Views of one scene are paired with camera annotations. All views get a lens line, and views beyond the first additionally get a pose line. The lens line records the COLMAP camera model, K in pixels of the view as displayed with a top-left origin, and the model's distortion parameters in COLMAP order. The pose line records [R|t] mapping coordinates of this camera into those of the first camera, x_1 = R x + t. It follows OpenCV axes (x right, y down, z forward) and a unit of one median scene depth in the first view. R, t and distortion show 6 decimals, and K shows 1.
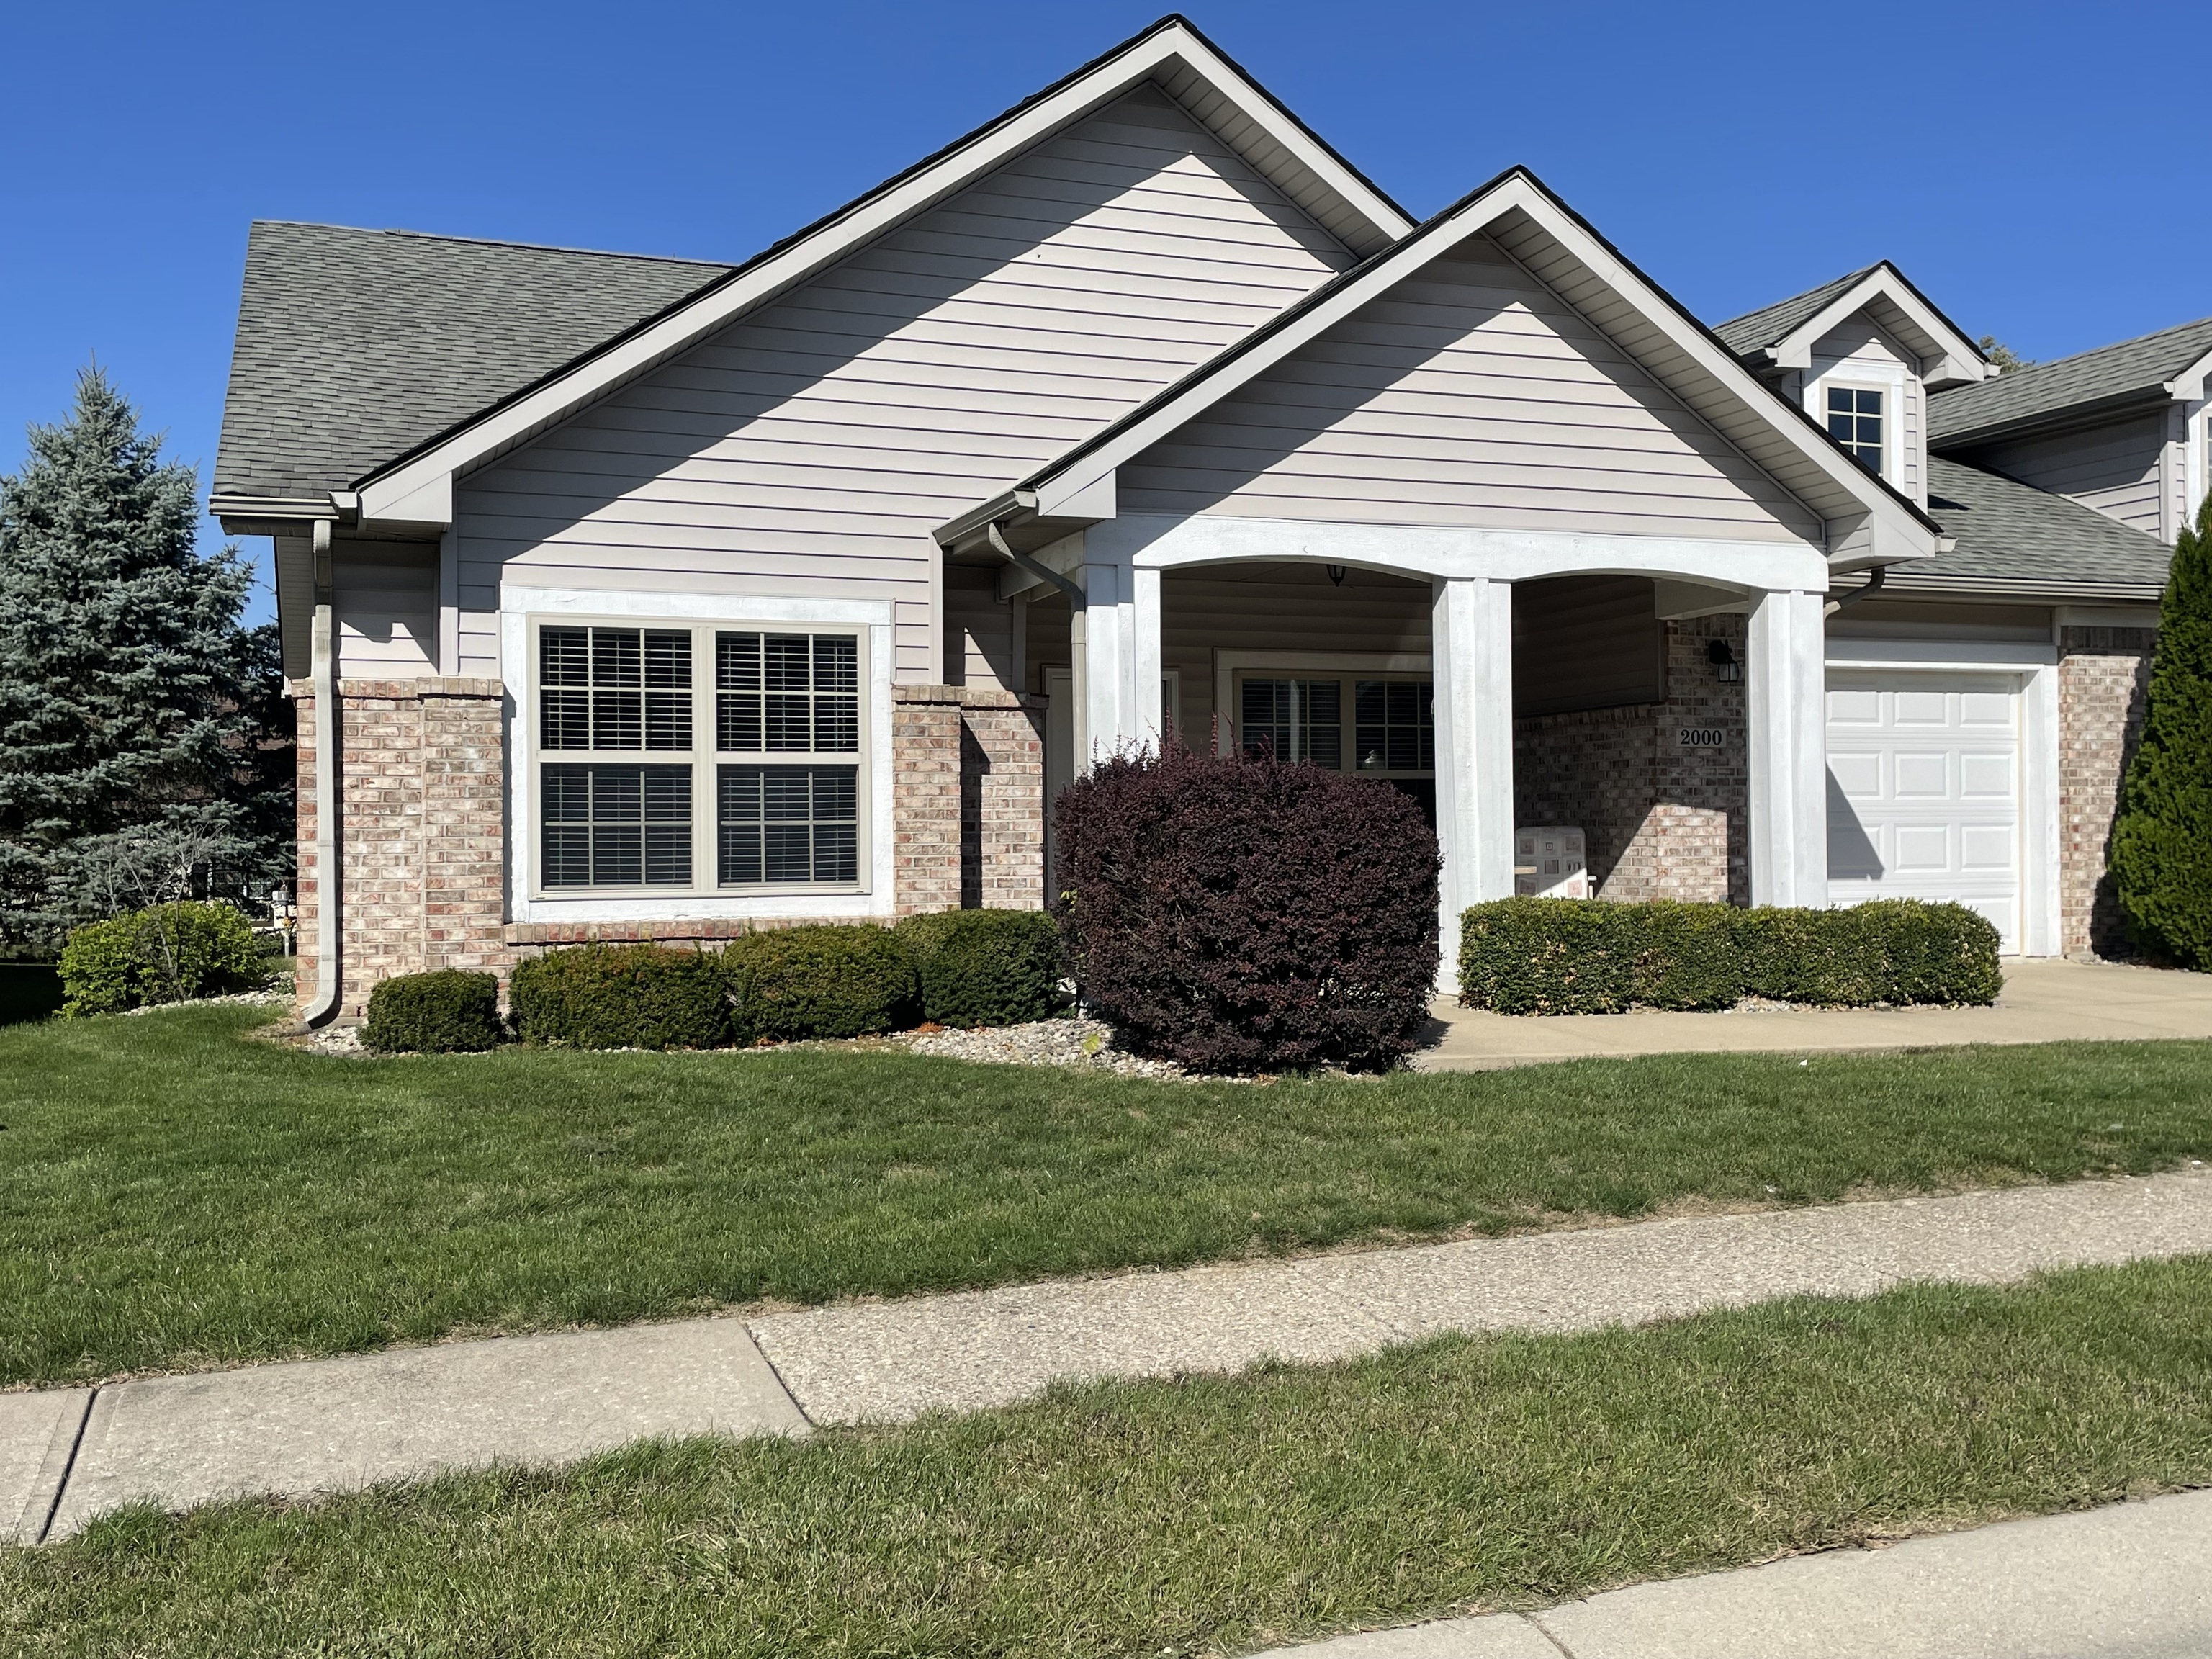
lens RADIAL K [[1987.8, 0, 1257.7], [0, 1987.8, 809.1], [0, 0, 1]] dist [0.057523, 0.002954]
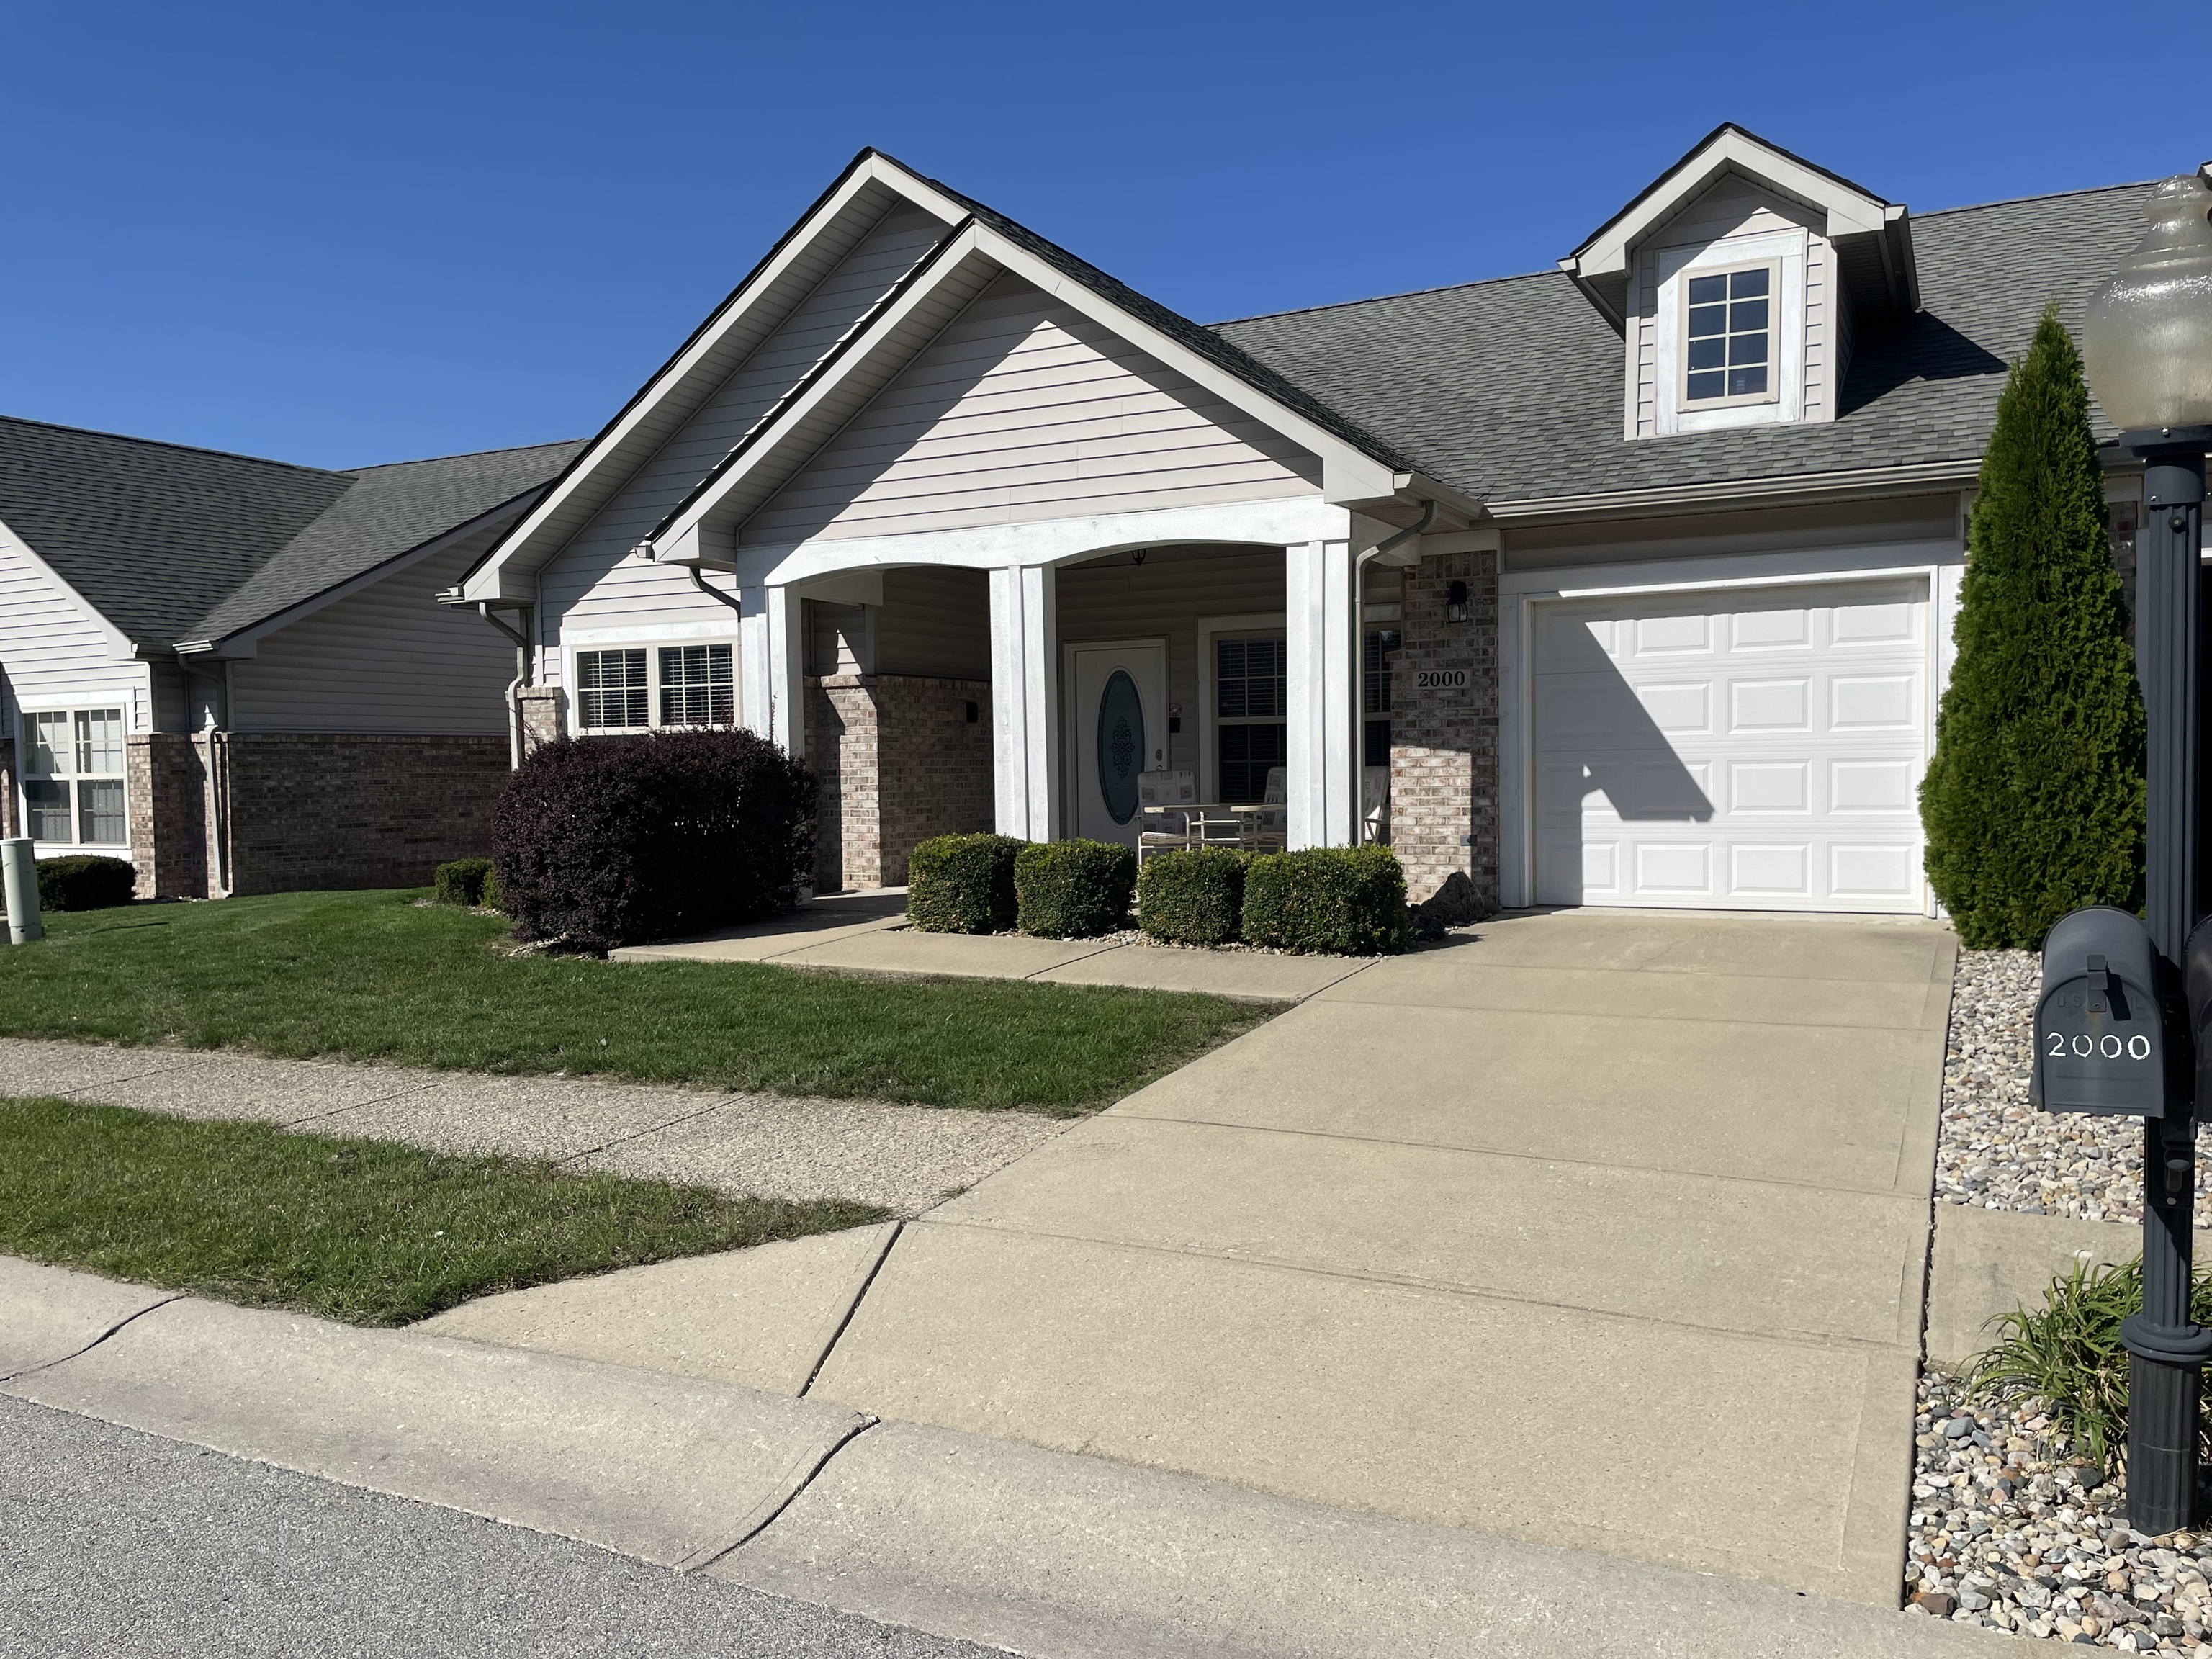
lens RADIAL K [[1669.3, 0, 1108.4], [0, 1669.3, 842.0], [0, 0, 1]] dist [0.080745, -0.094653]
pose [[0.670810, 0.031642, -0.740954, 0.860279], [0.020768, 0.997896, 0.061417, -0.010709], [0.741338, -0.056587, 0.668742, 0.347714]]
